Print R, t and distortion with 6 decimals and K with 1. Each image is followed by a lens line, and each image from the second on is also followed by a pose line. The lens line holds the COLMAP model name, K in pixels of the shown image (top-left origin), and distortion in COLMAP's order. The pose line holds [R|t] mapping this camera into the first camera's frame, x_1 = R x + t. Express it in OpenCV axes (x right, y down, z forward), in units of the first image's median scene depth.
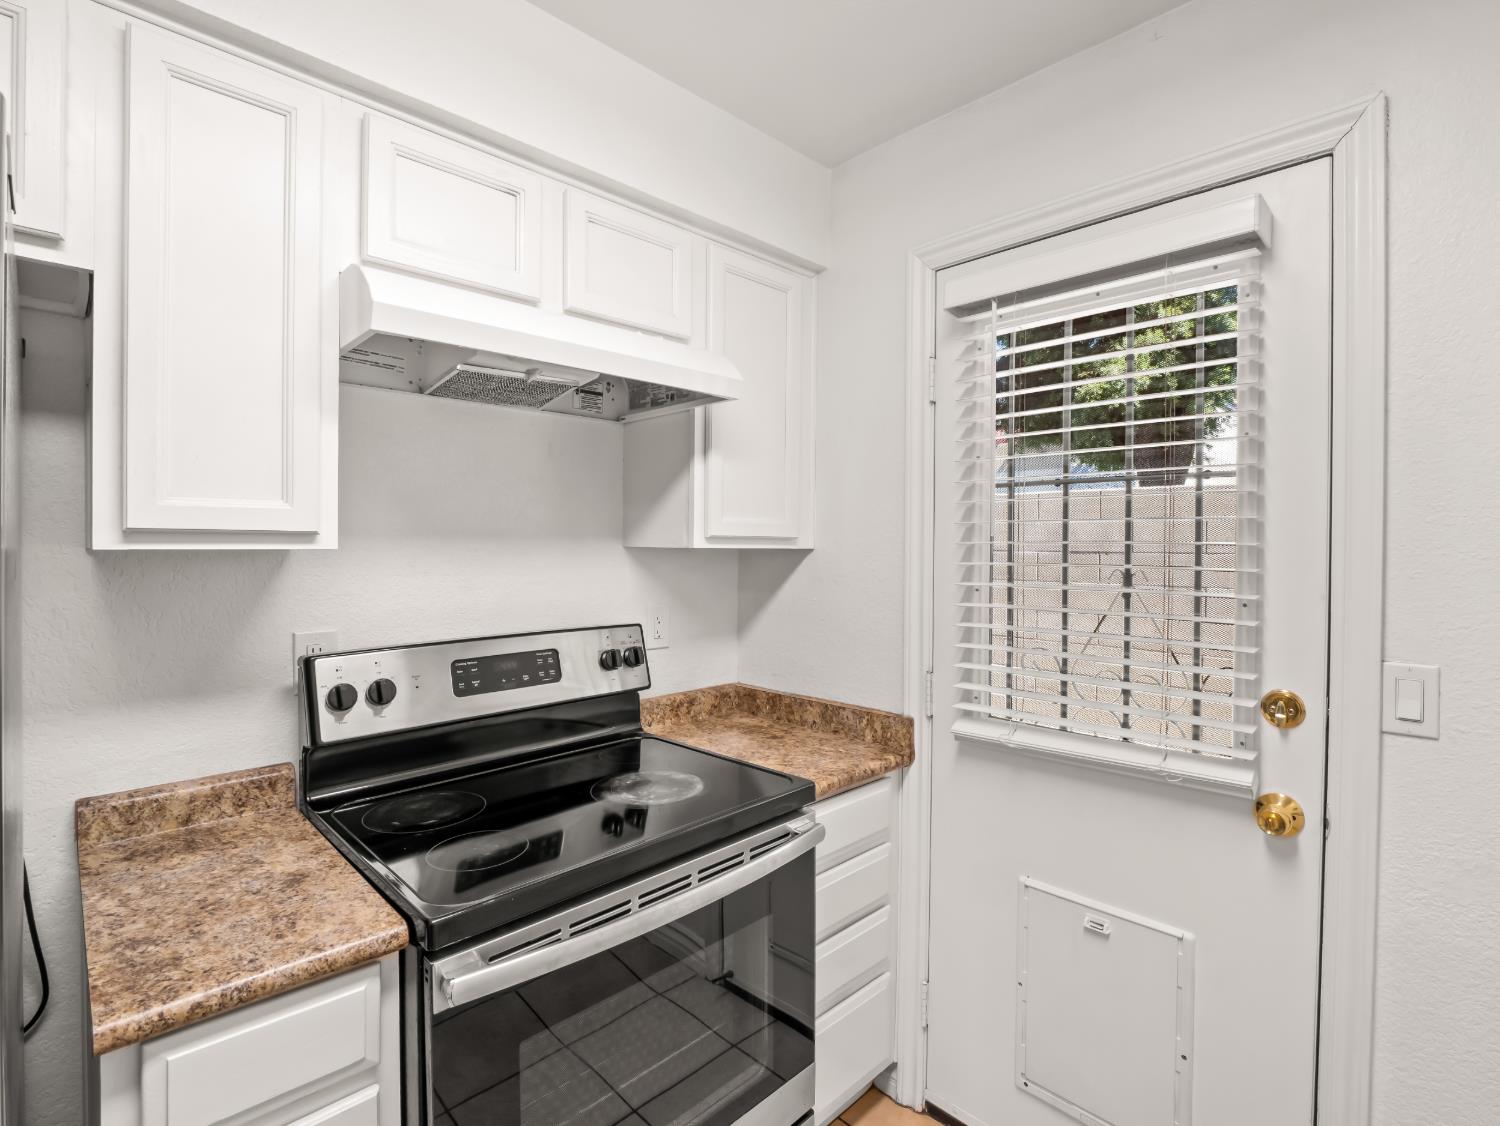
lens RADIAL K [[735.1, 0, 734.5], [0, 735.1, 552.9], [0, 0, 1]] dist [-0.007945, -0.004787]
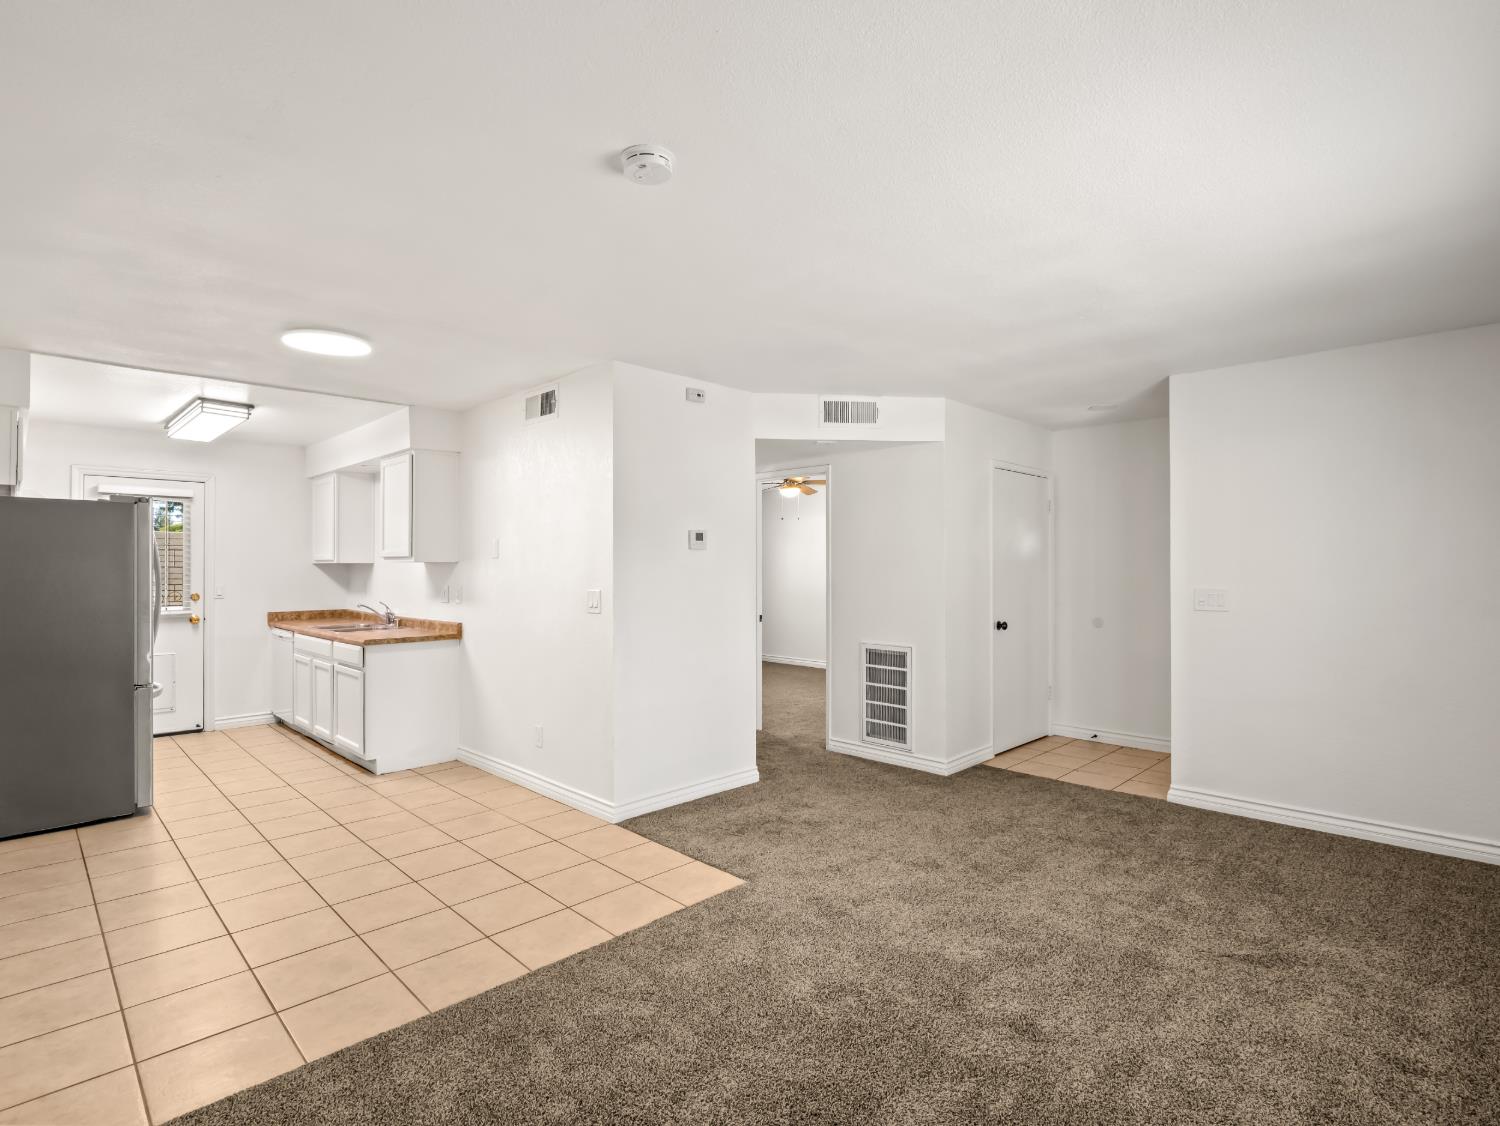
lens RADIAL K [[765.1, 0, 749.7], [0, 765.1, 570.3], [0, 0, 1]] dist [-0.003122, -0.008514]
pose [[-0.014651, -0.015723, 0.999769, -4.167829], [0.003613, 0.999869, 0.015778, -0.023038], [-0.999886, 0.003843, -0.014592, -2.481723]]
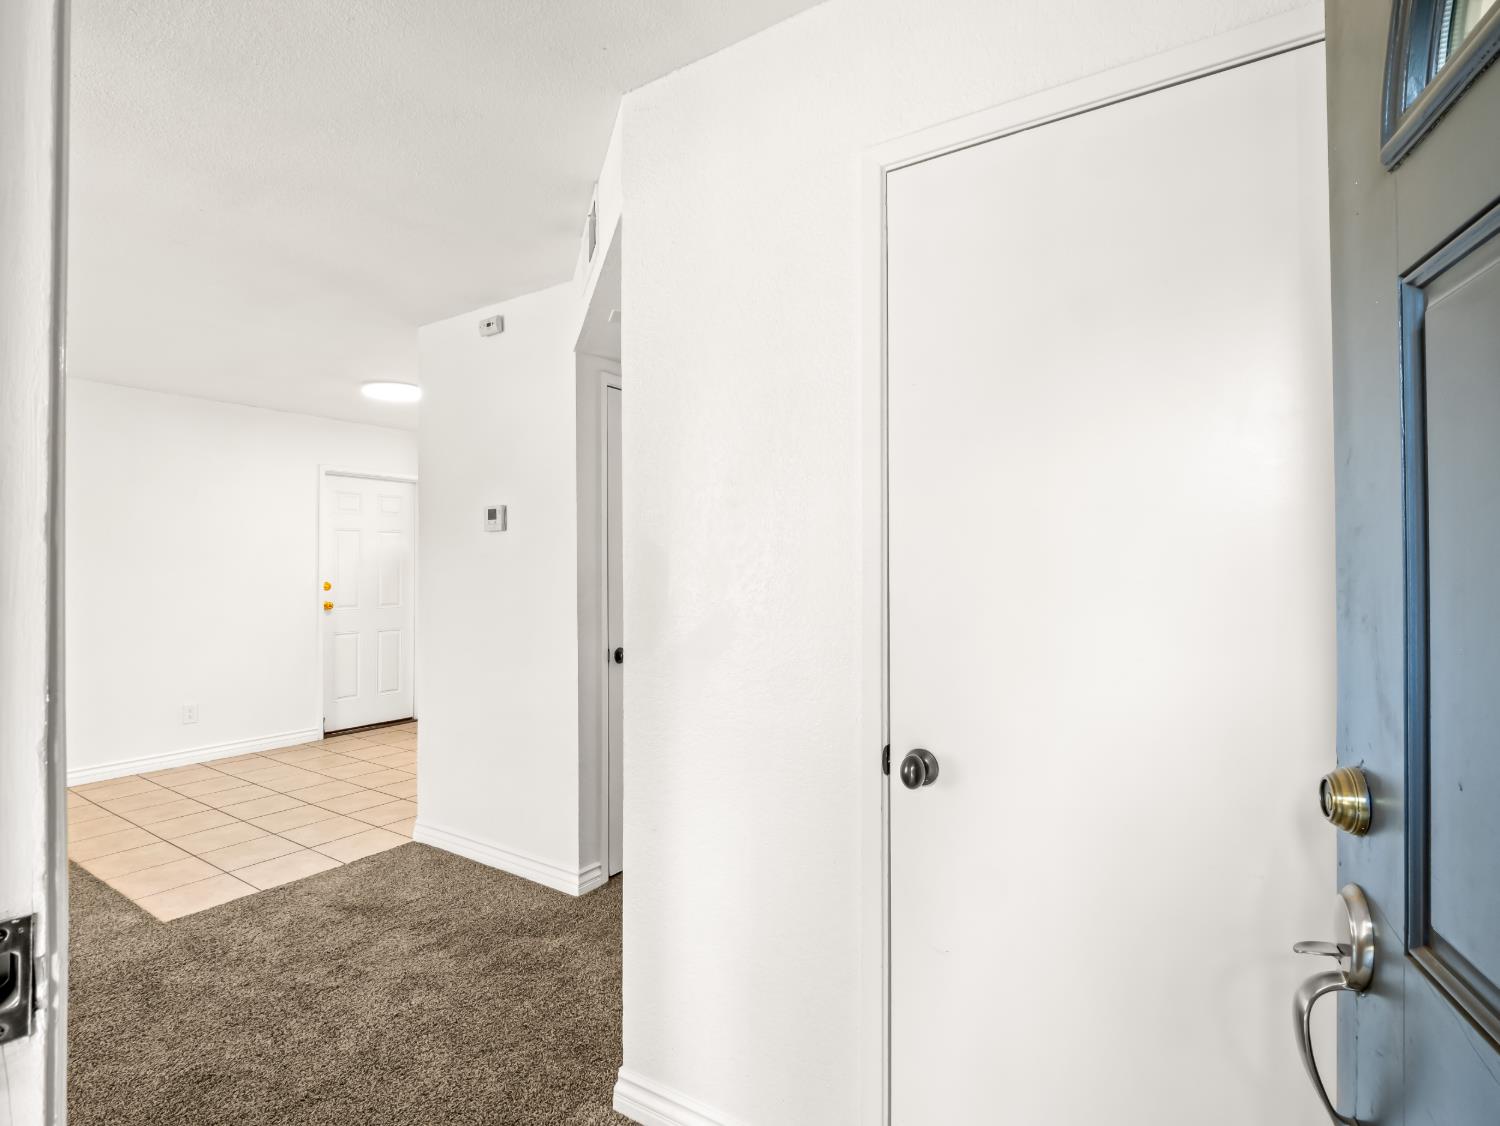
lens RADIAL K [[765.1, 0, 738.5], [0, 765.1, 558.4], [0, 0, 1]] dist [-0.003122, -0.008514]
pose [[0.980696, -0.011490, 0.195200, -0.377390], [0.013433, 0.999872, -0.008634, 0.062536], [-0.195076, 0.011089, 0.980725, -4.999777]]
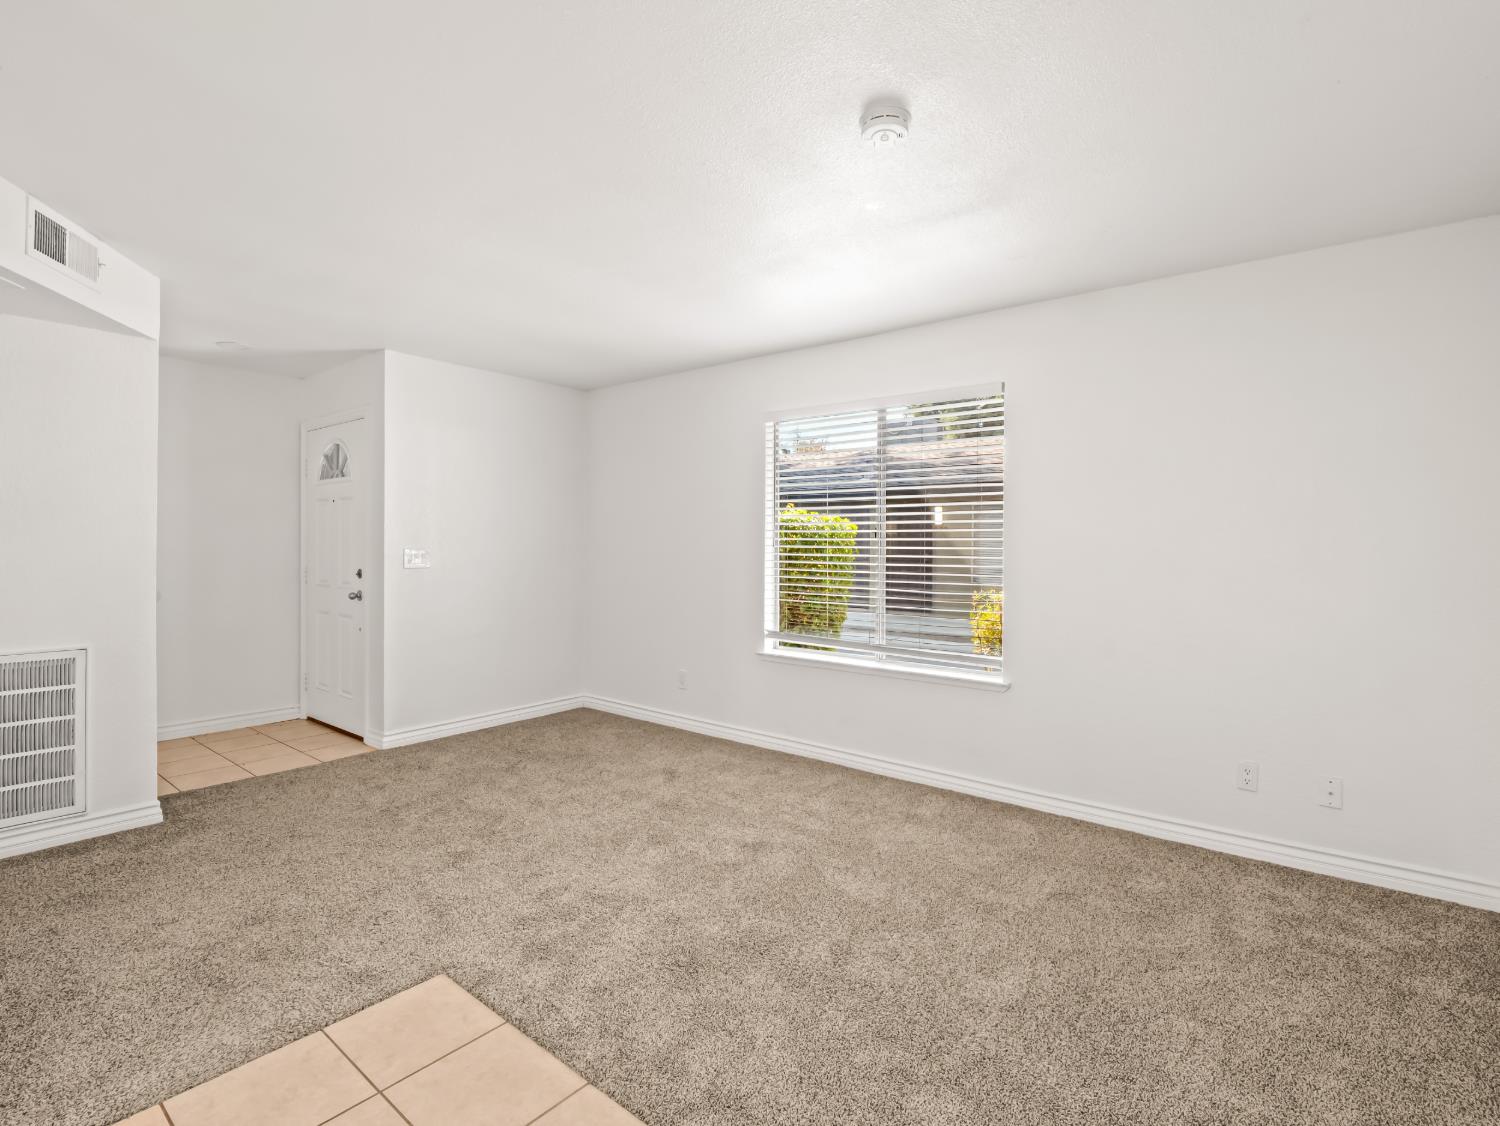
lens RADIAL K [[735.1, 0, 745.5], [0, 735.1, 554.6], [0, 0, 1]] dist [-0.007945, -0.004787]
pose [[-0.991539, -0.013435, -0.129113, -2.045289], [-0.015614, 0.999752, 0.015878, 0.062886], [0.128868, 0.017760, -0.991503, -0.739905]]
